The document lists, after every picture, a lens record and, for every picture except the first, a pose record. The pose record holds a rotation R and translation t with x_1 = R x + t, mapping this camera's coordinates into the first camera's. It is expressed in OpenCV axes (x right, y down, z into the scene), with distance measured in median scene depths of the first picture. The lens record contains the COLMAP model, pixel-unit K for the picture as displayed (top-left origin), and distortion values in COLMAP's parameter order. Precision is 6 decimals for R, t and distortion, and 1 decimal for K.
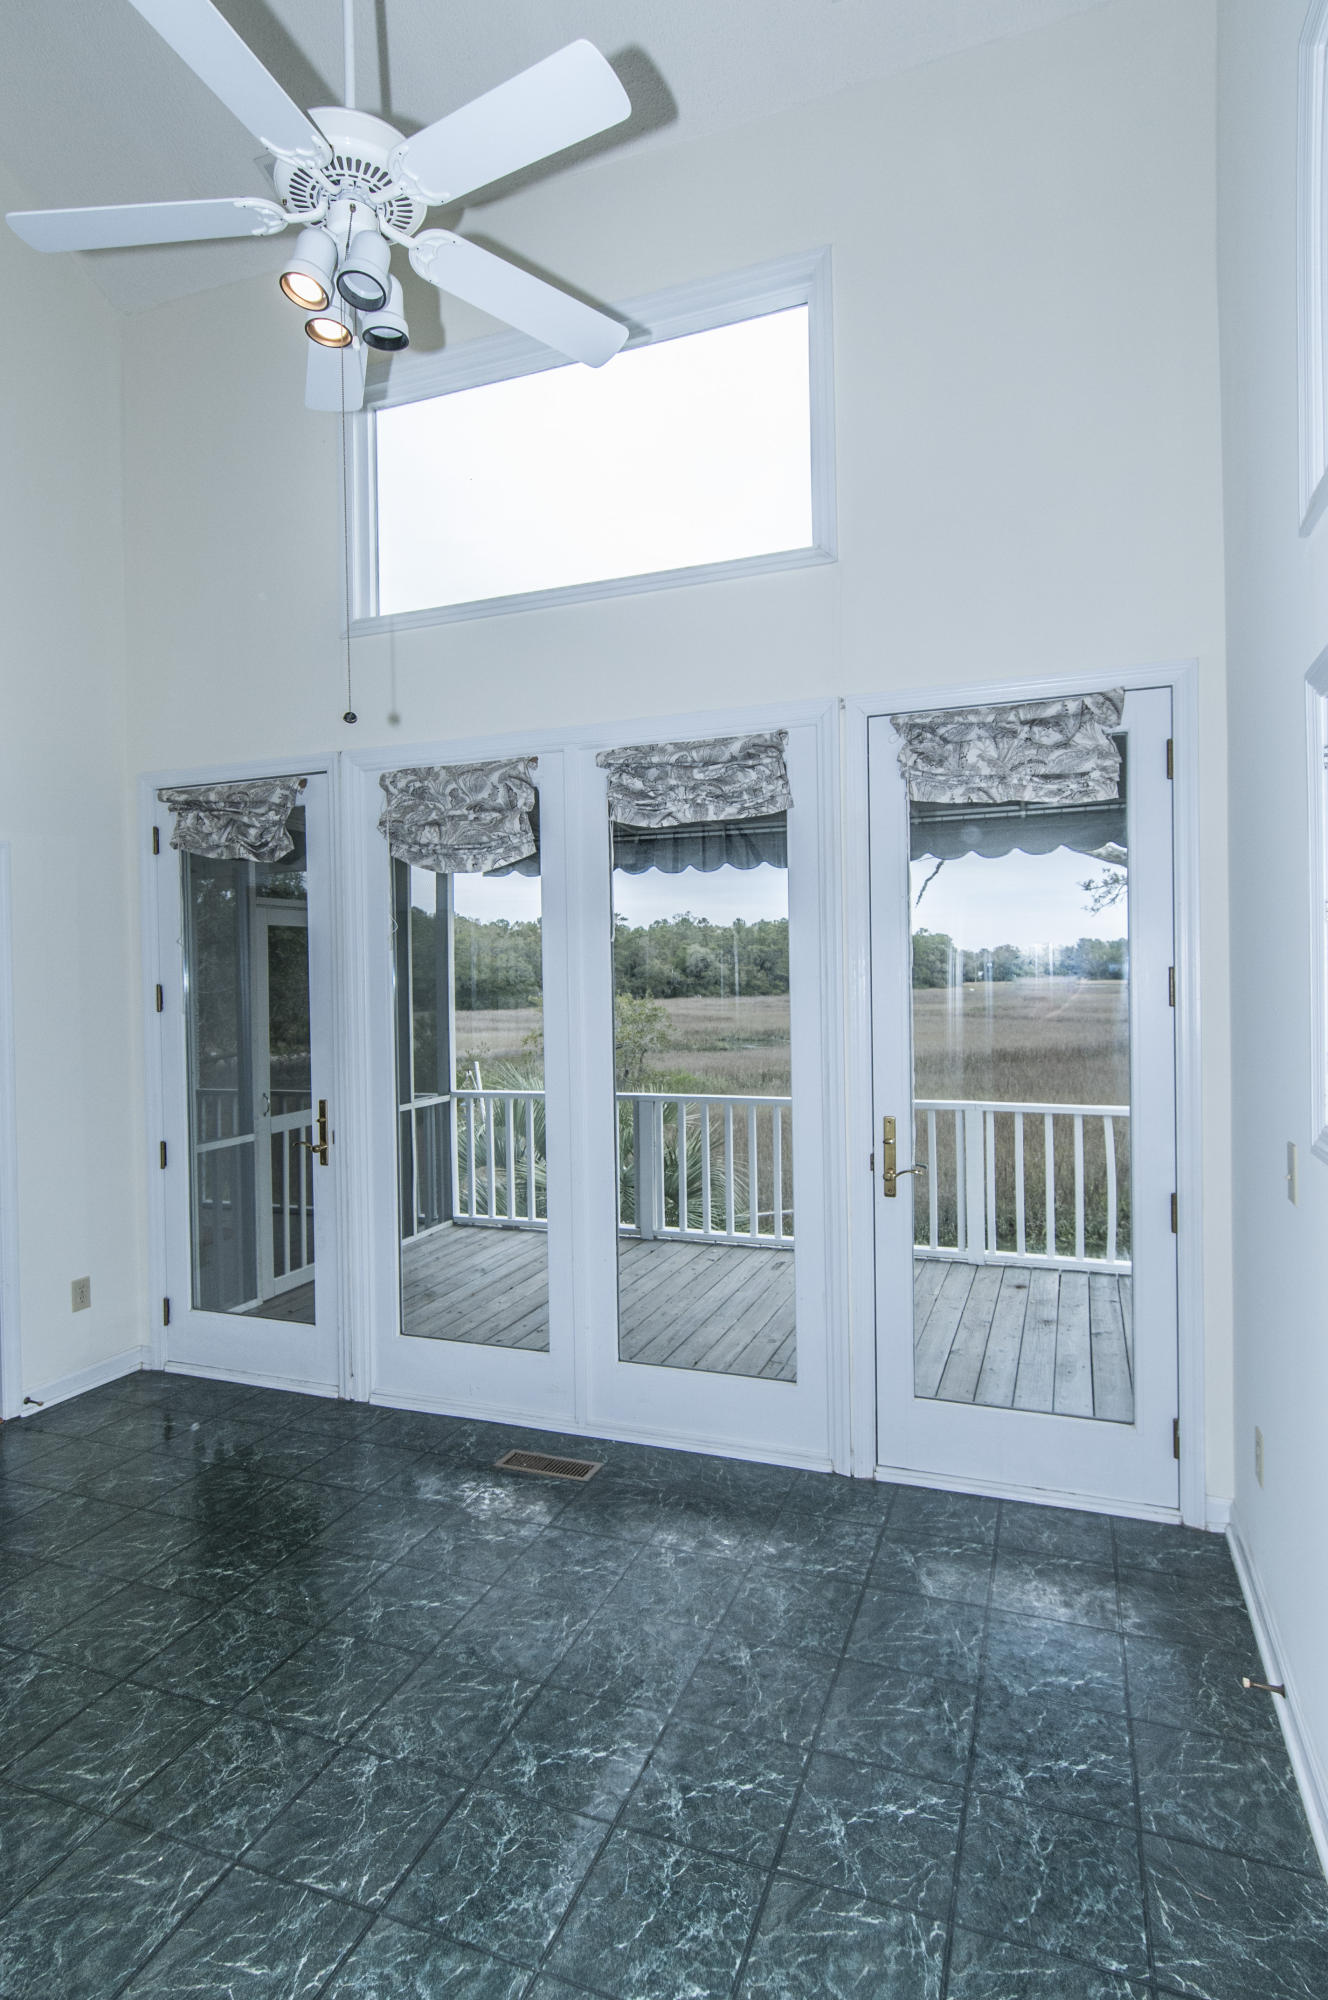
lens RADIAL K [[1054.5, 0, 678.7], [0, 1054.5, 990.7], [0, 0, 1]] dist [-0.002456, 0.002038]
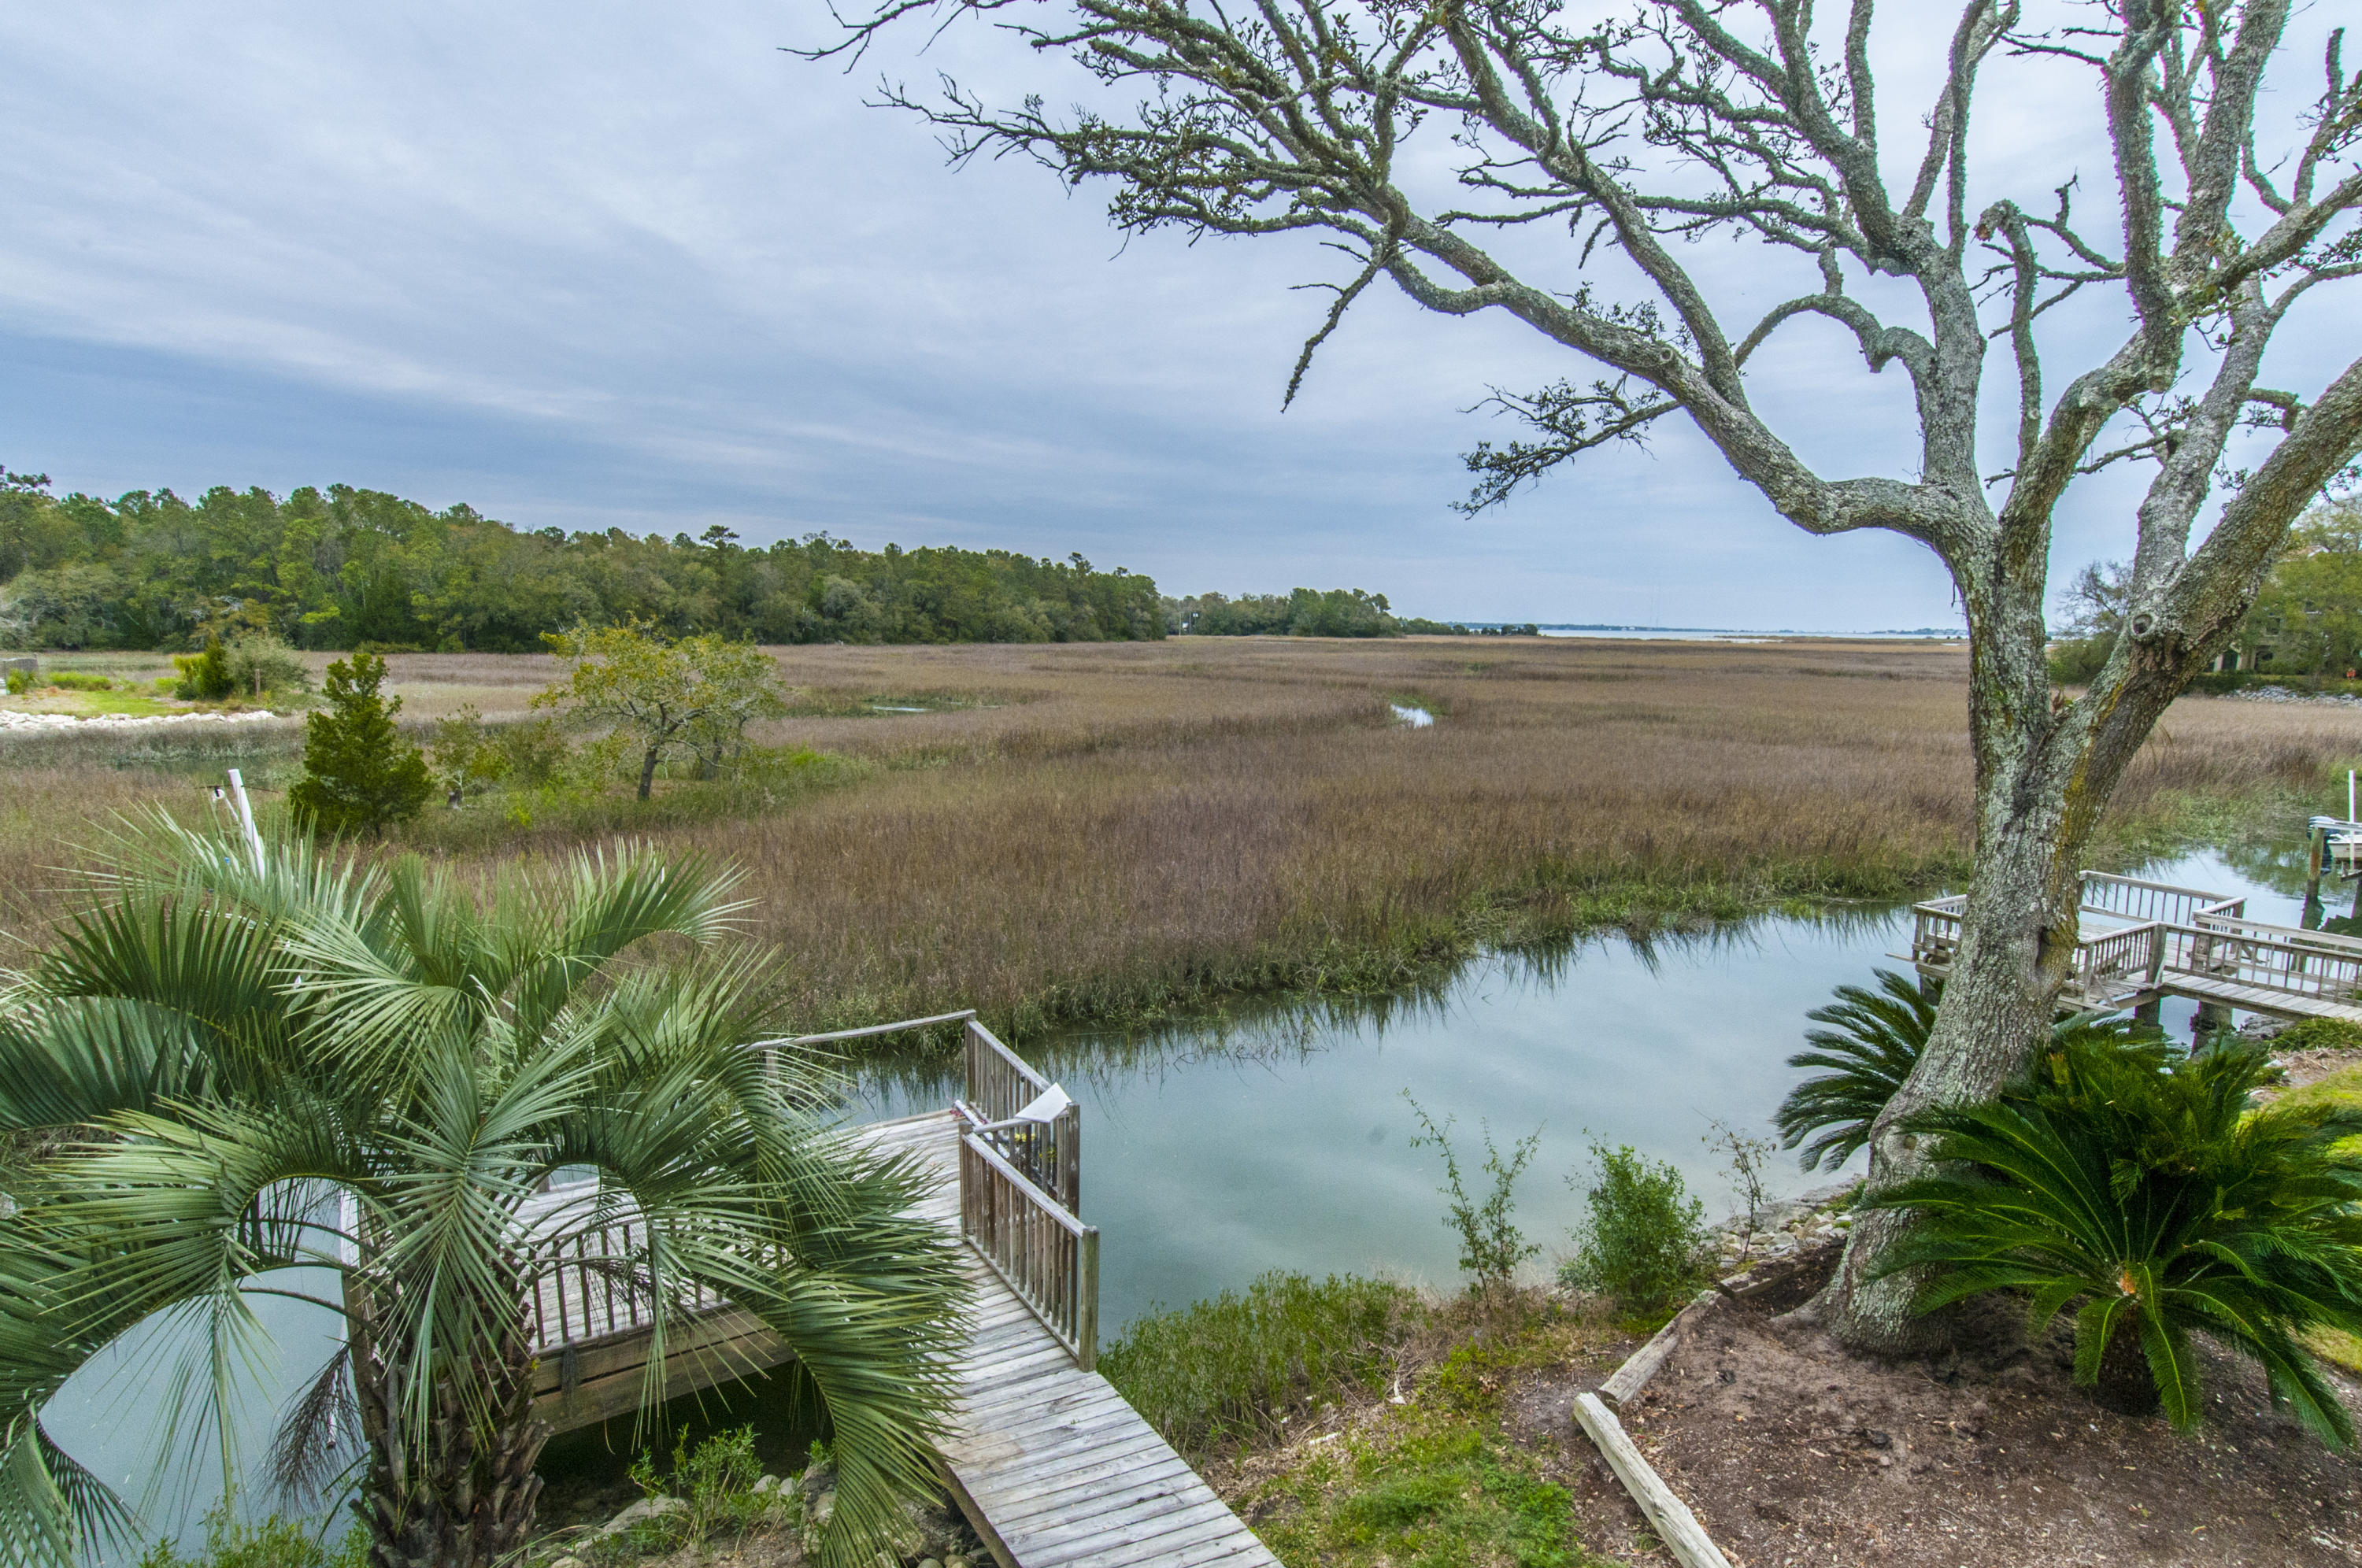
lens RADIAL K [[1245.2, 0, 1226.0], [0, 1245.2, 832.6], [0, 0, 1]] dist [-0.002456, 0.002038]
pose [[0.950781, -0.020183, 0.309205, 0.160814], [-0.027122, 0.988626, 0.147930, 0.022348], [-0.308673, -0.149035, 0.939420, 1.488556]]
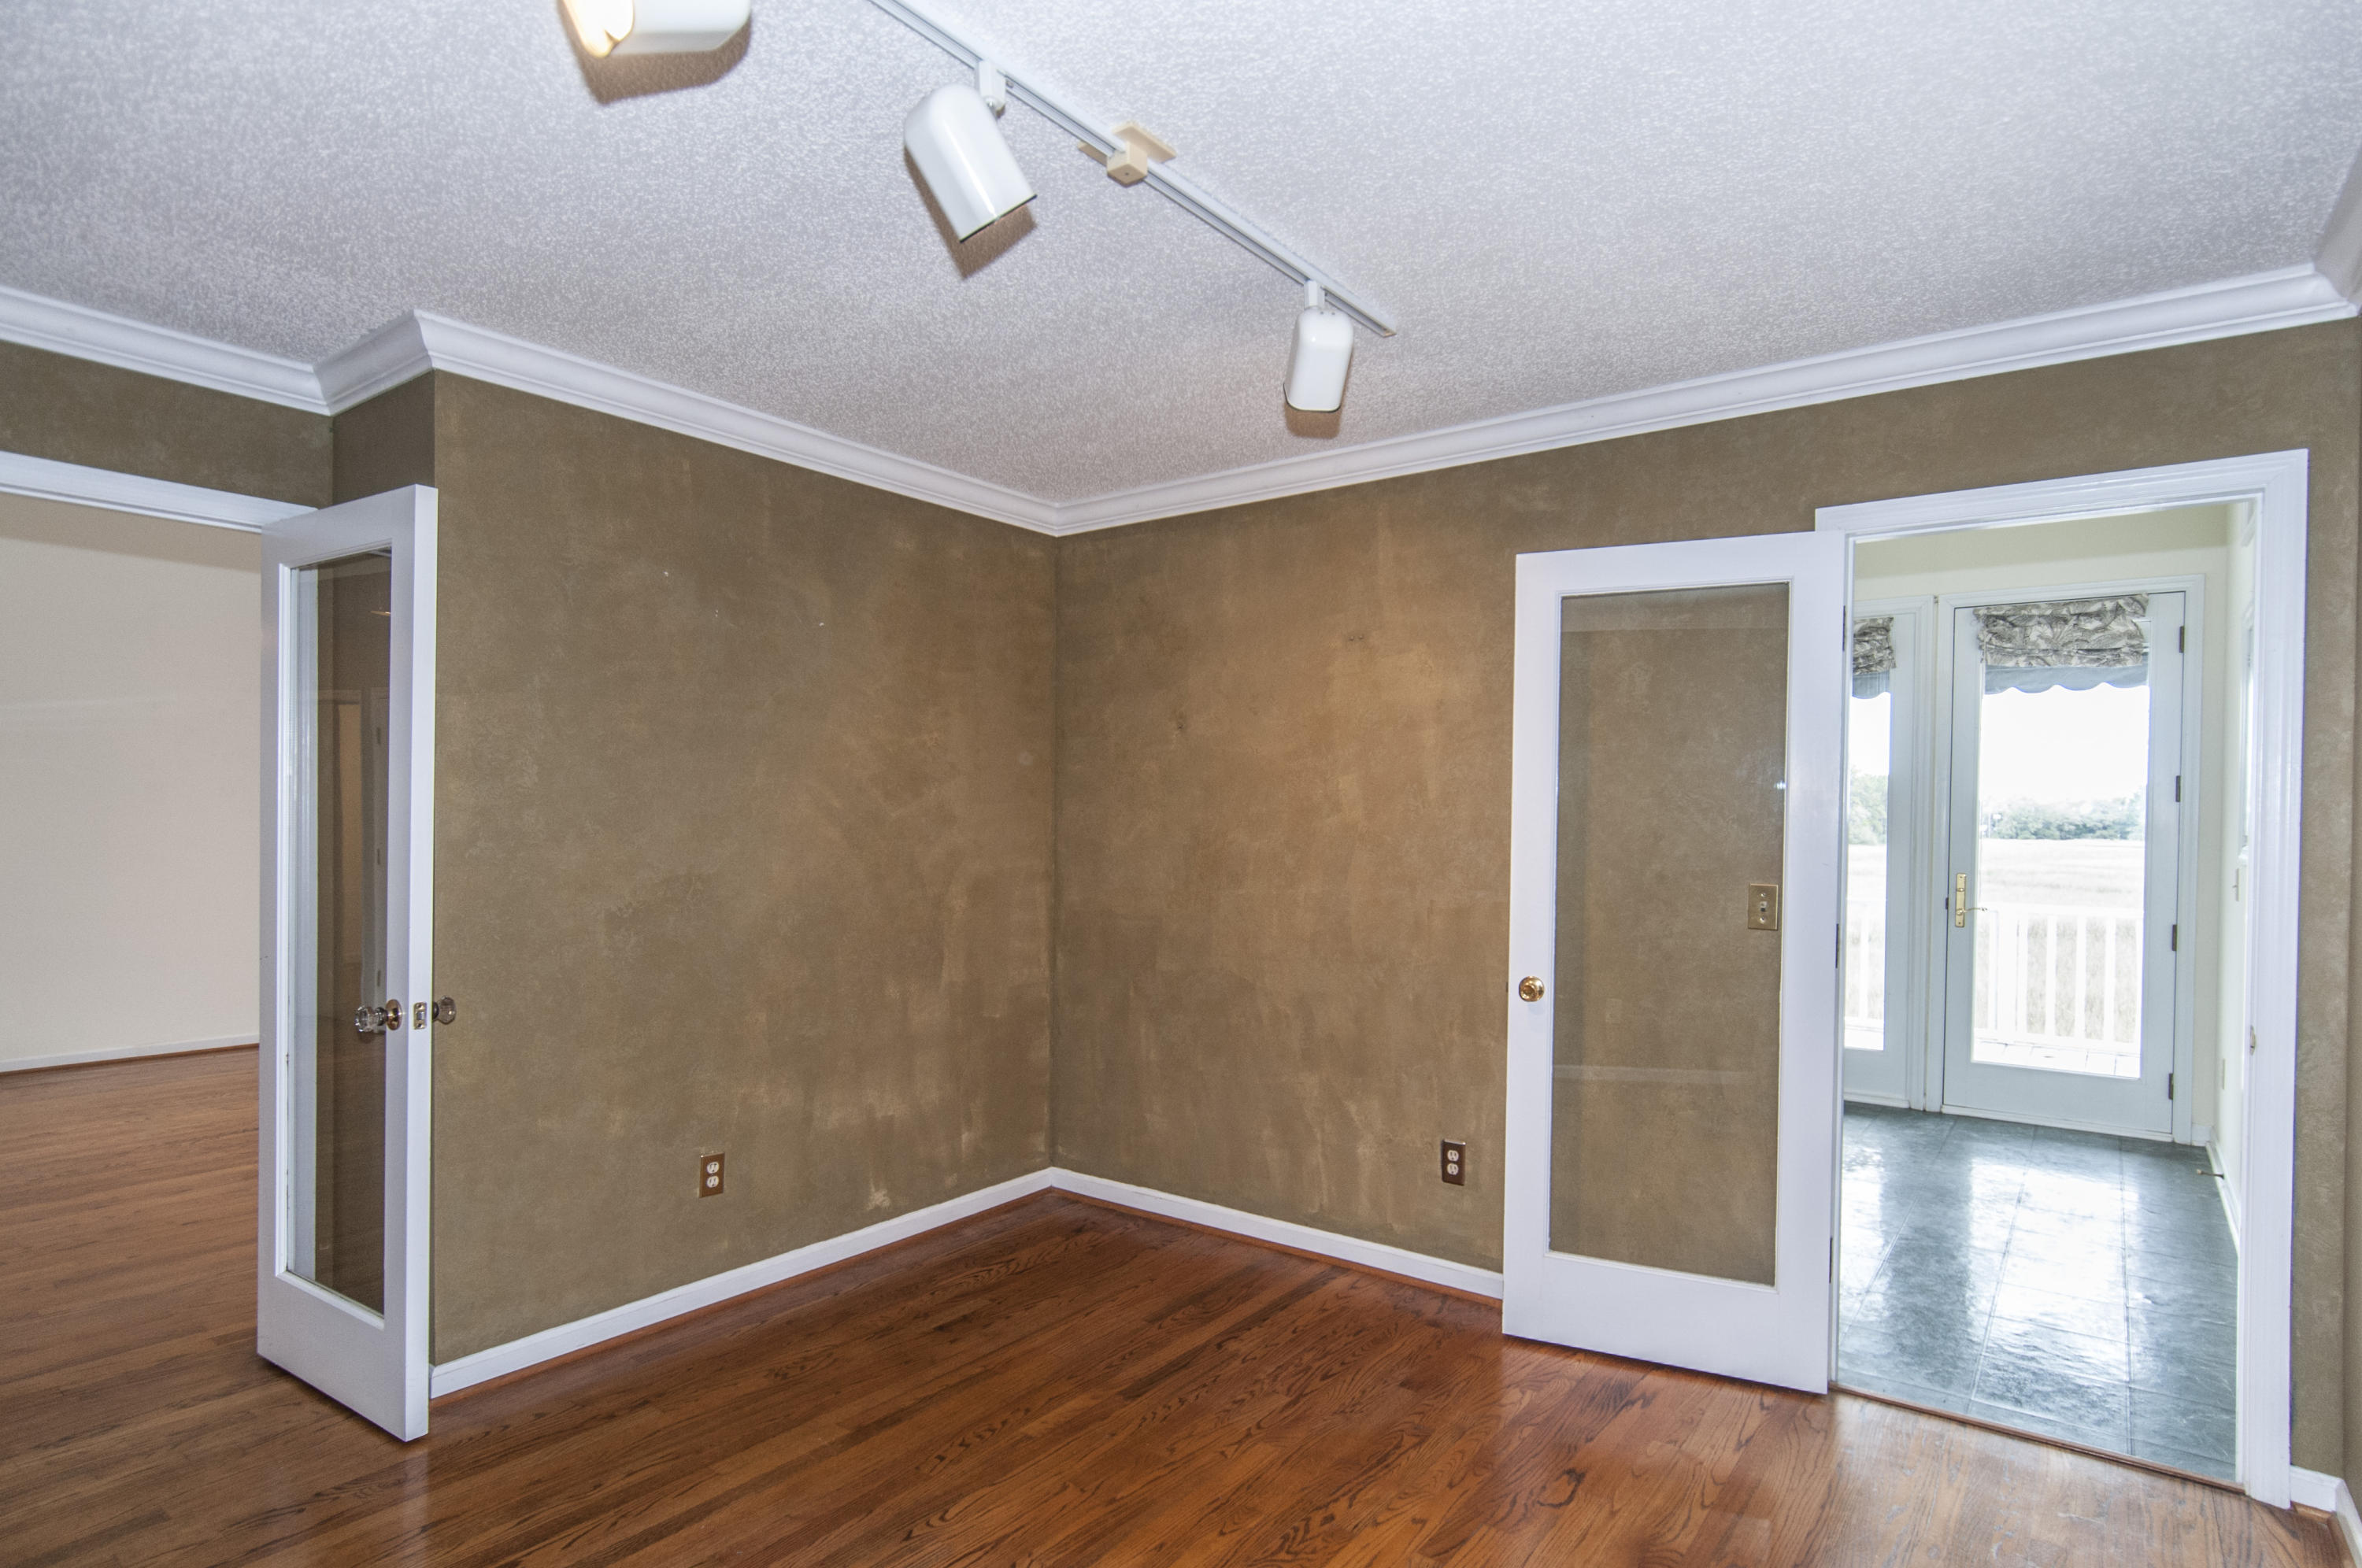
lens RADIAL K [[1245.2, 0, 1230.6], [0, 1245.2, 832.4], [0, 0, 1]] dist [-0.002456, 0.002038]
pose [[0.964594, 0.032556, -0.261721, -0.295087], [-0.032497, 0.999461, 0.004554, 0.074006], [0.261729, 0.004113, 0.965133, -0.848880]]
